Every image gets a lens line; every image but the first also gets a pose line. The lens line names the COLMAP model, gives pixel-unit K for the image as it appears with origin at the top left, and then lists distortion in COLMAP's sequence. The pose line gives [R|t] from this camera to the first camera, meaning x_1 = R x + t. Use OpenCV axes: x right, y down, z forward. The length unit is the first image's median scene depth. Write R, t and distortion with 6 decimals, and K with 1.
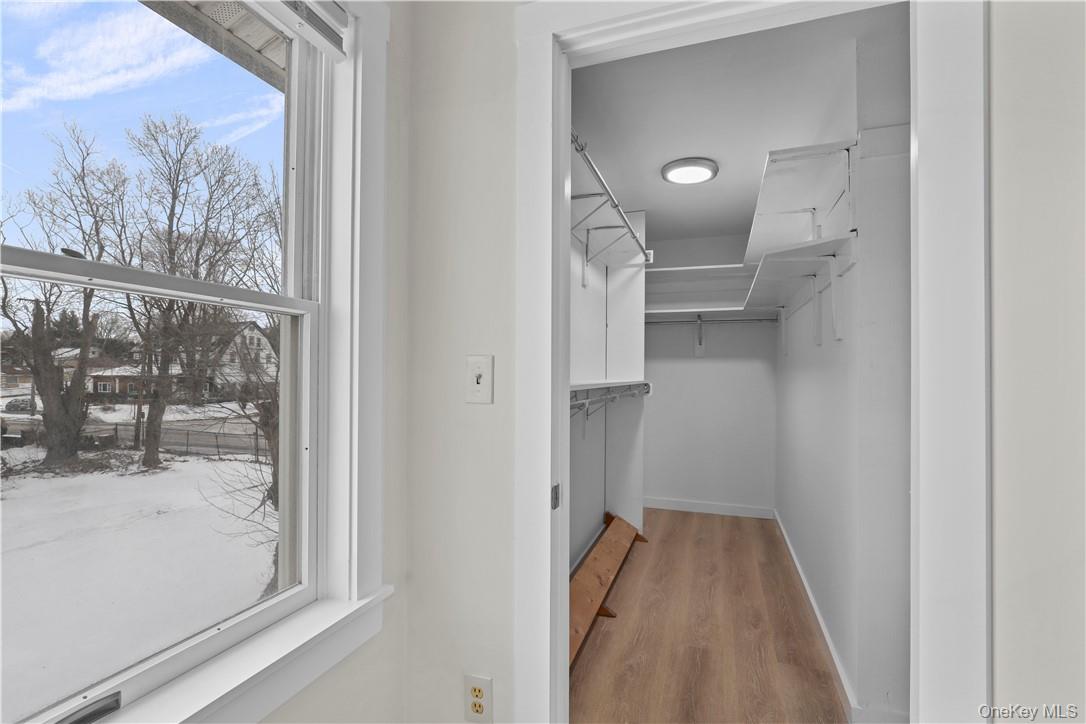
lens RADIAL K [[499.3, 0, 534.4], [0, 499.3, 365.2], [0, 0, 1]] dist [-0.026228, 0.001628]
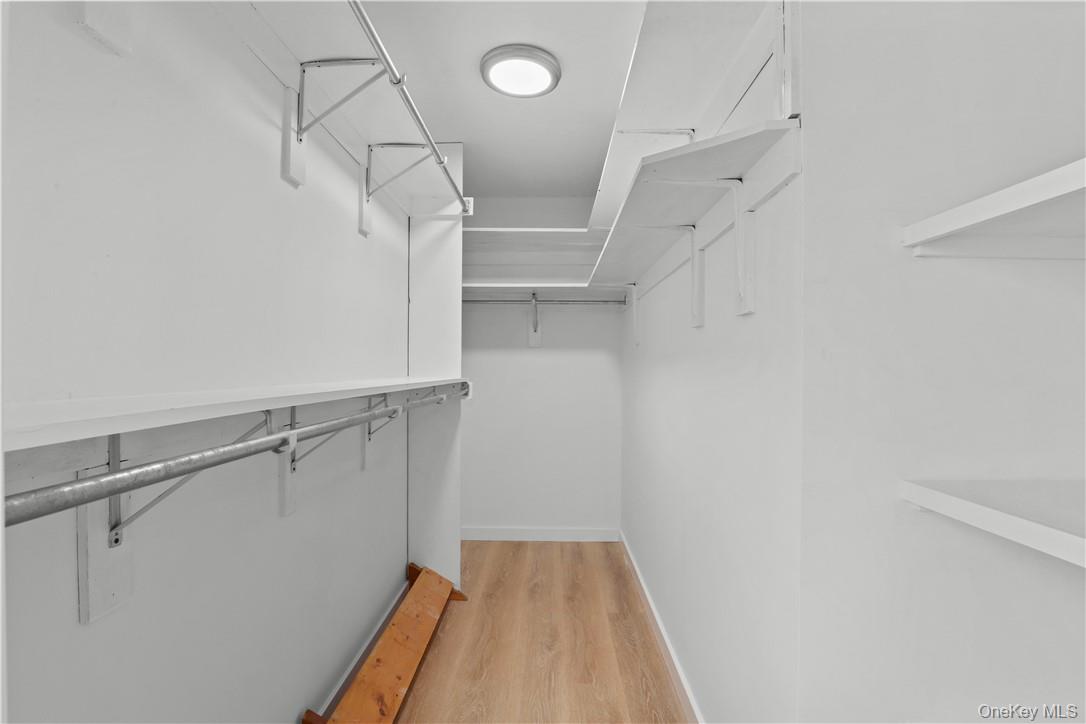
lens RADIAL K [[534.3, 0, 543.3], [0, 534.3, 364.5], [0, 0, 1]] dist [-0.000225, -0.000002]
pose [[0.944186, -0.002455, 0.329402, 0.078915], [-0.000889, 0.999950, 0.010000, 0.002869], [-0.329410, -0.009734, 0.944137, 0.234561]]
